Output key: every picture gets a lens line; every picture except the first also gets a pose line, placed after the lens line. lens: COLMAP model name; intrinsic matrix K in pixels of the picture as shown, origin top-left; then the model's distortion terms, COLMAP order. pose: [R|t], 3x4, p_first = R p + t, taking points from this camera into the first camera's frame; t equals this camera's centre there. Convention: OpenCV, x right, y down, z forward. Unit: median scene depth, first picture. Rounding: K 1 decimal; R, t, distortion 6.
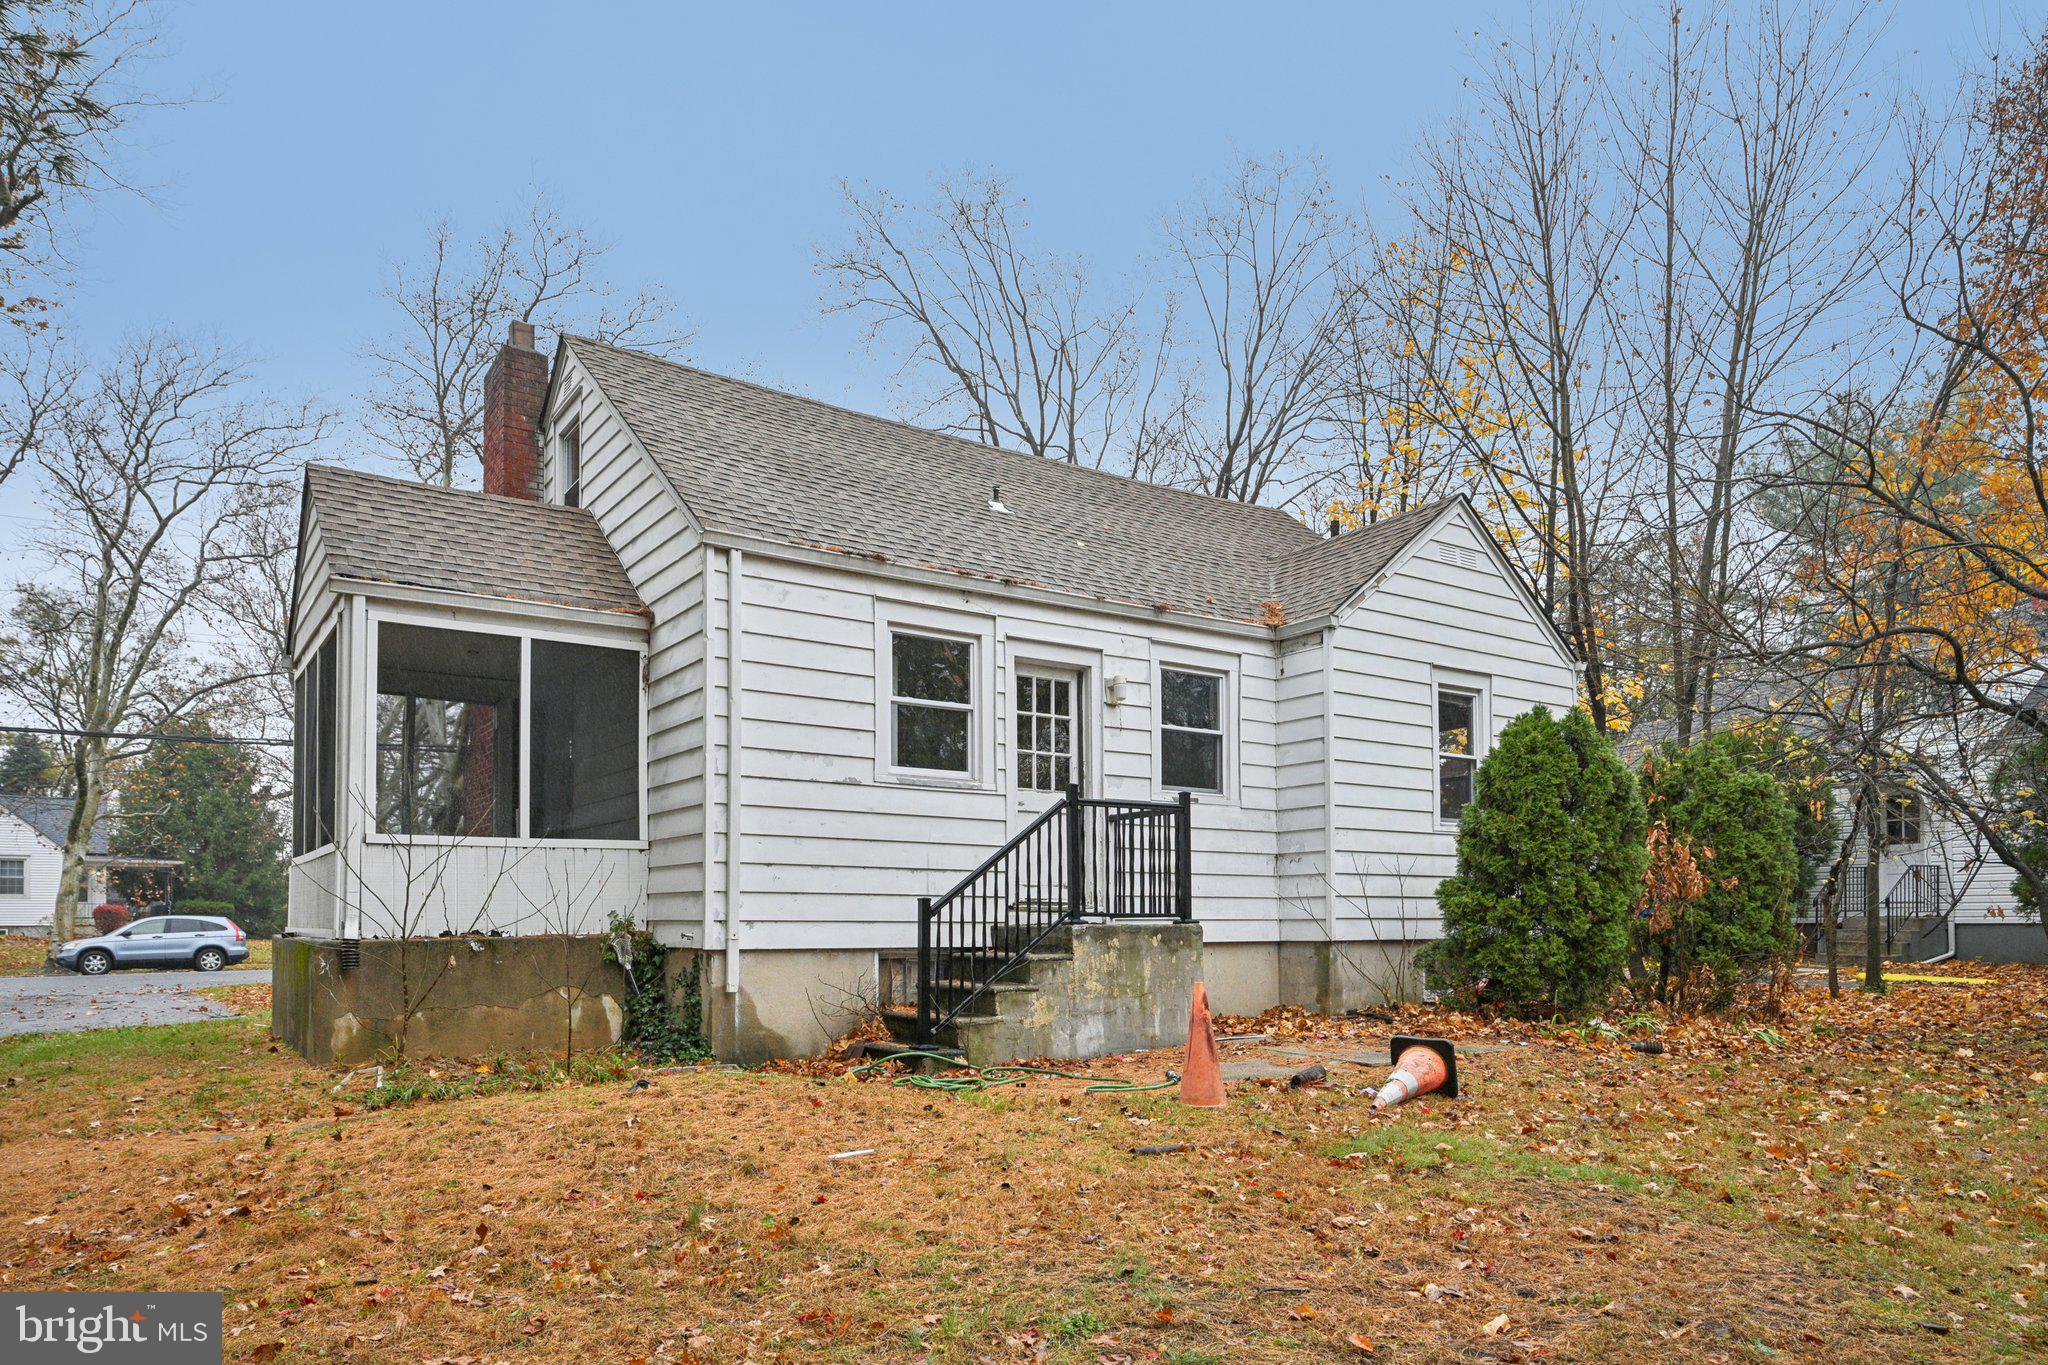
lens RADIAL K [[1299.4, 0, 1016.3], [0, 1299.4, 902.4], [0, 0, 1]] dist [-0.009466, -0.000806]
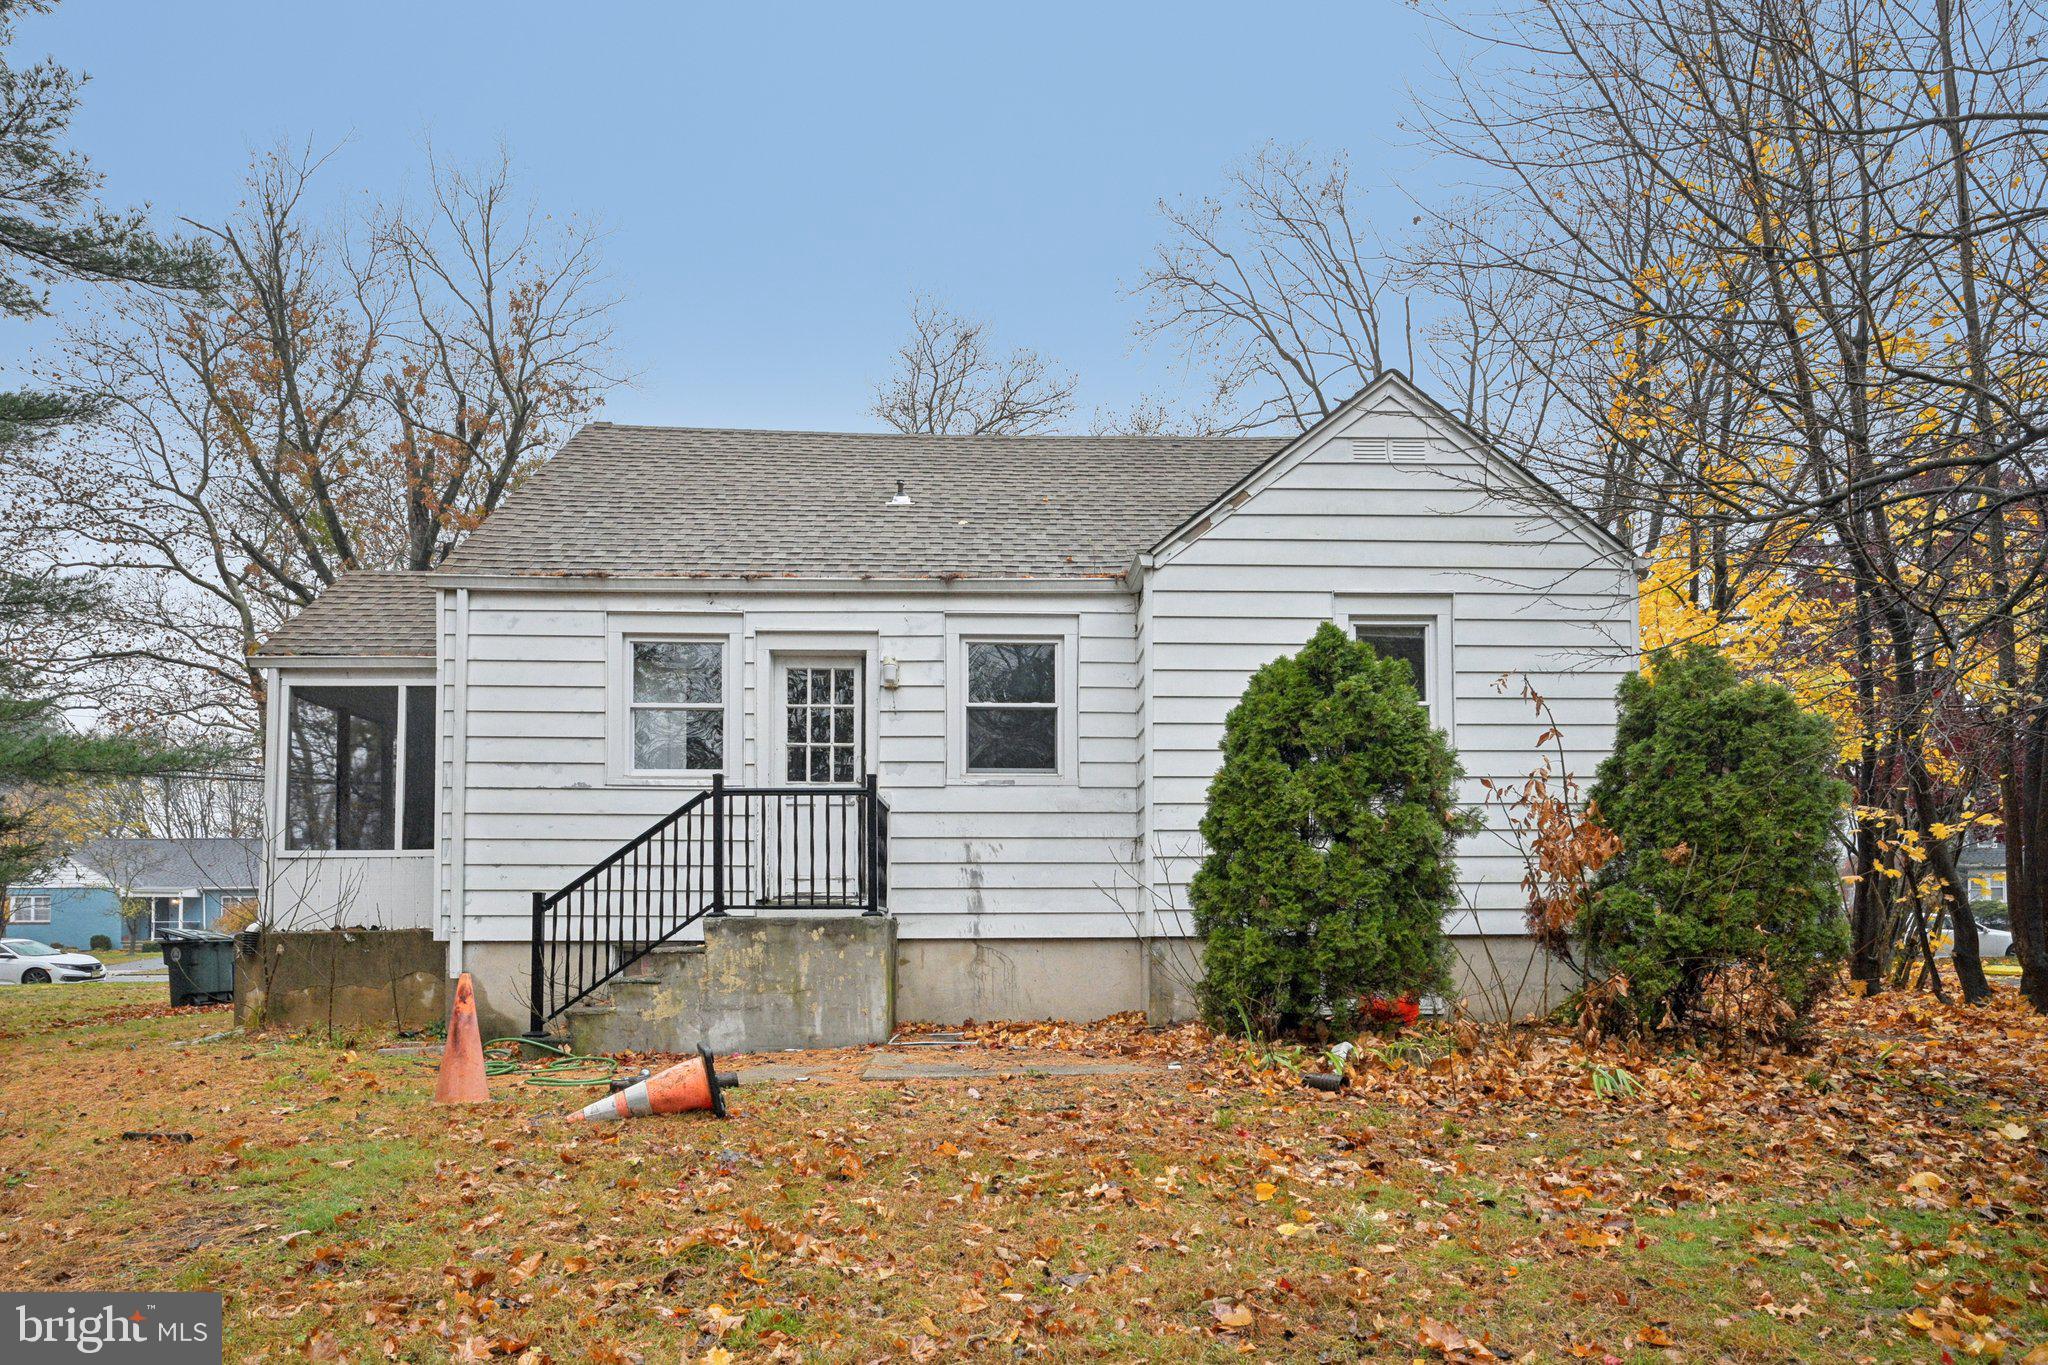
lens RADIAL K [[1194.4, 0, 1039.2], [0, 1194.4, 911.5], [0, 0, 1]] dist [-0.006938, -0.003291]
pose [[0.845245, -0.008617, -0.534309, 0.673247], [0.008791, 0.999959, -0.002219, 0.015508], [0.534306, -0.002822, 0.845286, 0.339749]]
